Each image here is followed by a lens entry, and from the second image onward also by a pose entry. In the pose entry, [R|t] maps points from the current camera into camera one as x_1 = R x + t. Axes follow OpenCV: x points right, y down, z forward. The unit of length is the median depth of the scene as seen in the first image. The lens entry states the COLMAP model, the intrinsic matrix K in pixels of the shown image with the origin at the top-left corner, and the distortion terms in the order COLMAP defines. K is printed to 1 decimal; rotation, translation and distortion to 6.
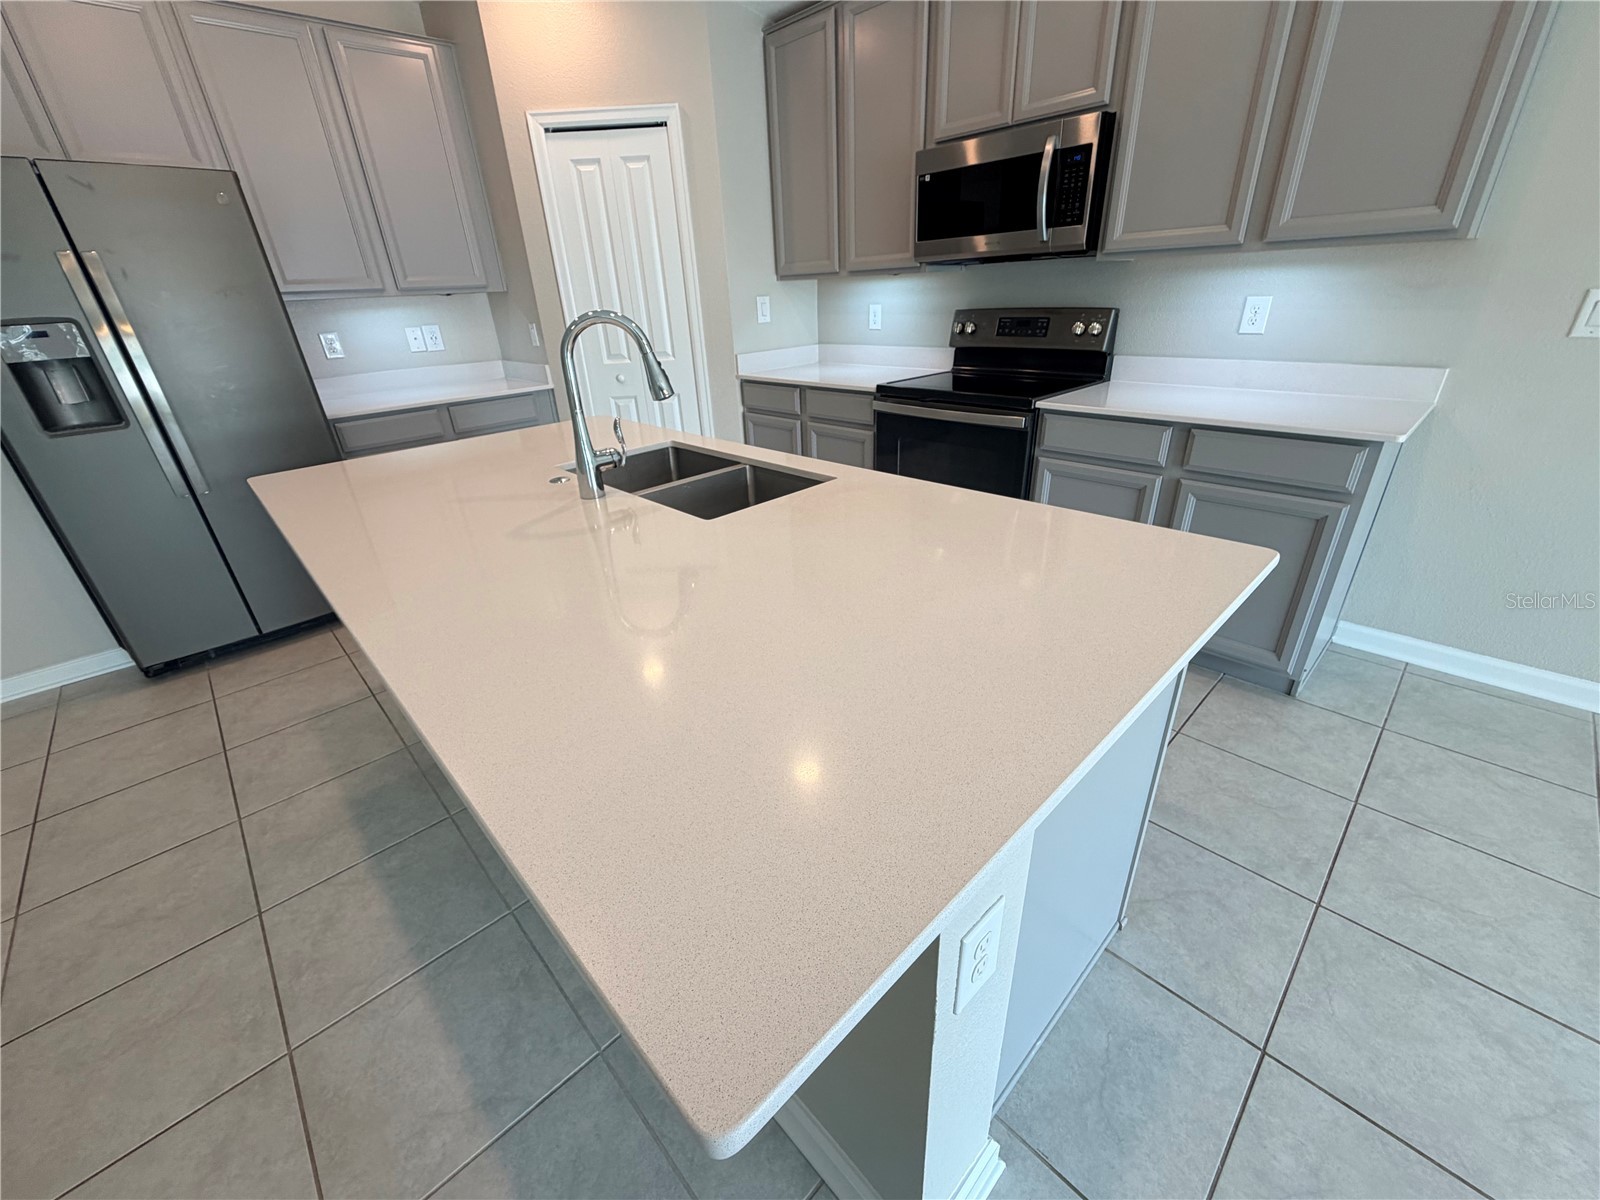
lens RADIAL K [[638.6, 0, 798.8], [0, 638.6, 600.4], [0, 0, 1]] dist [0.000124, -0.000426]
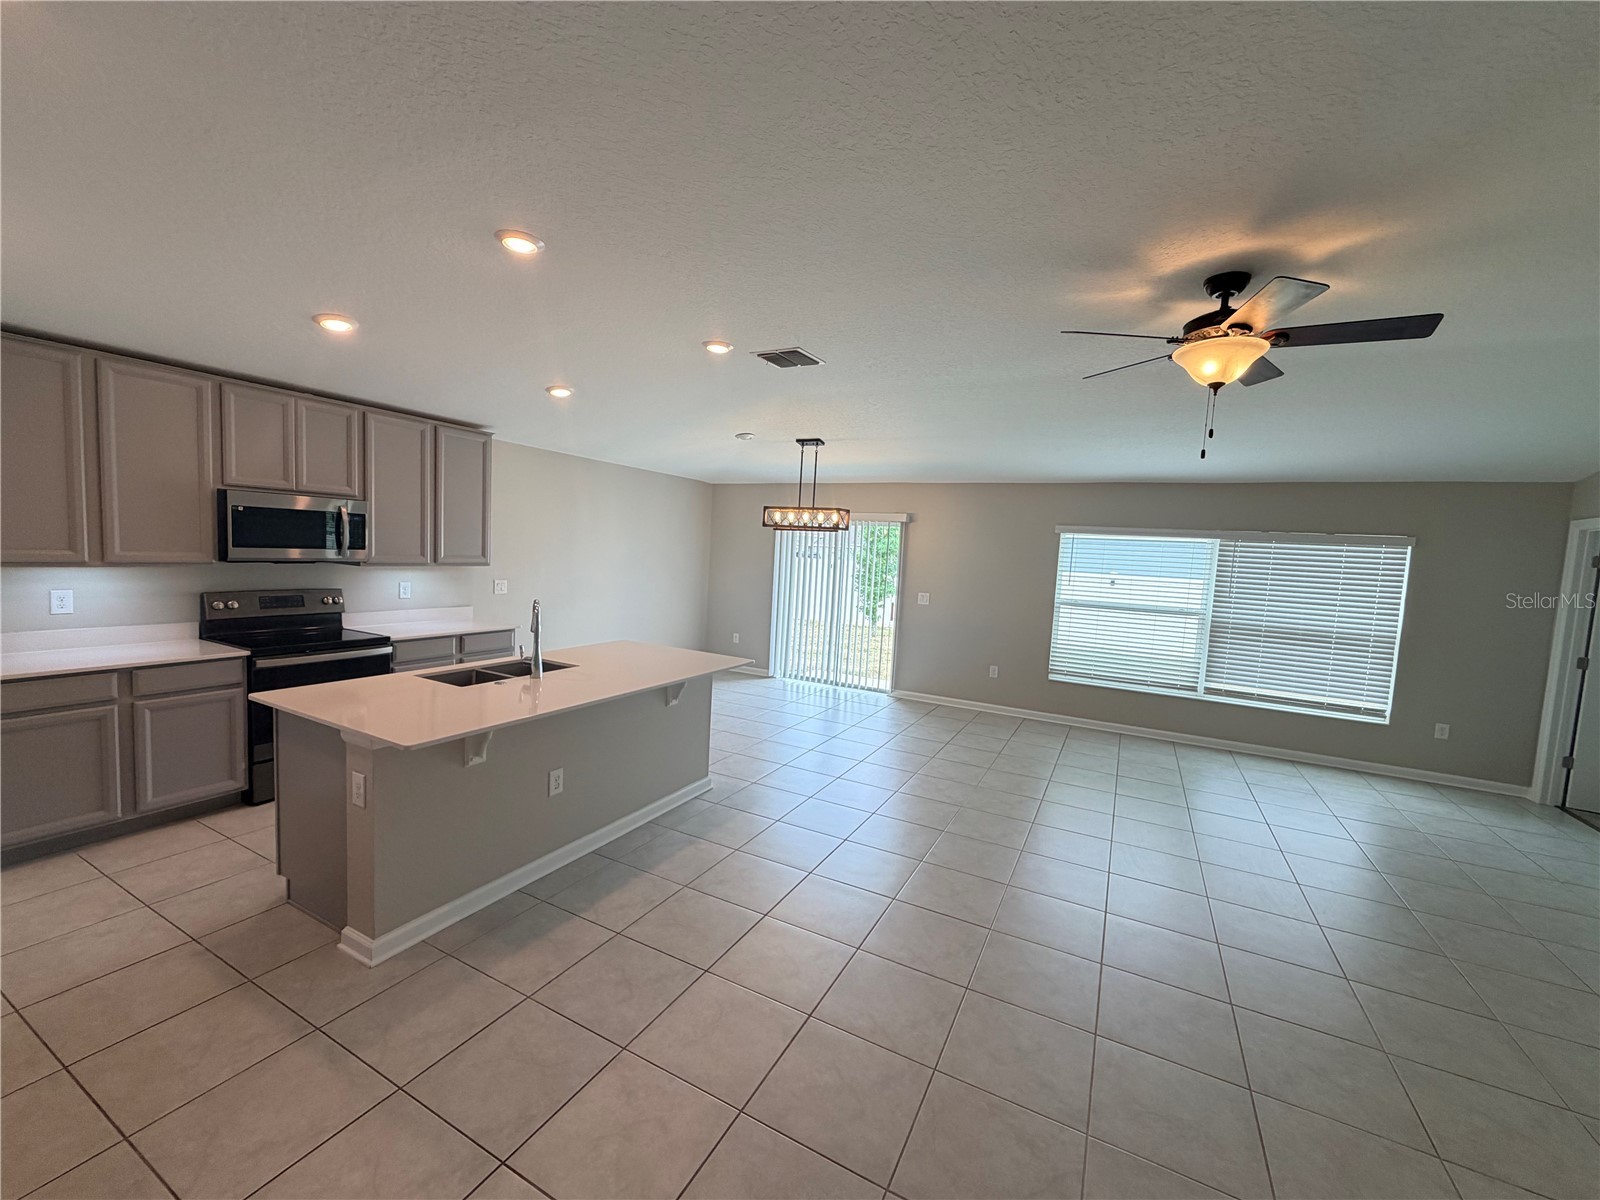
lens RADIAL K [[638.6, 0, 797.0], [0, 638.6, 599.9], [0, 0, 1]] dist [0.000124, -0.000426]
pose [[-0.318727, -0.045959, 0.946732, -1.511402], [0.385665, 0.906117, 0.173826, -0.248452], [-0.865838, 0.420524, -0.271079, 0.401349]]
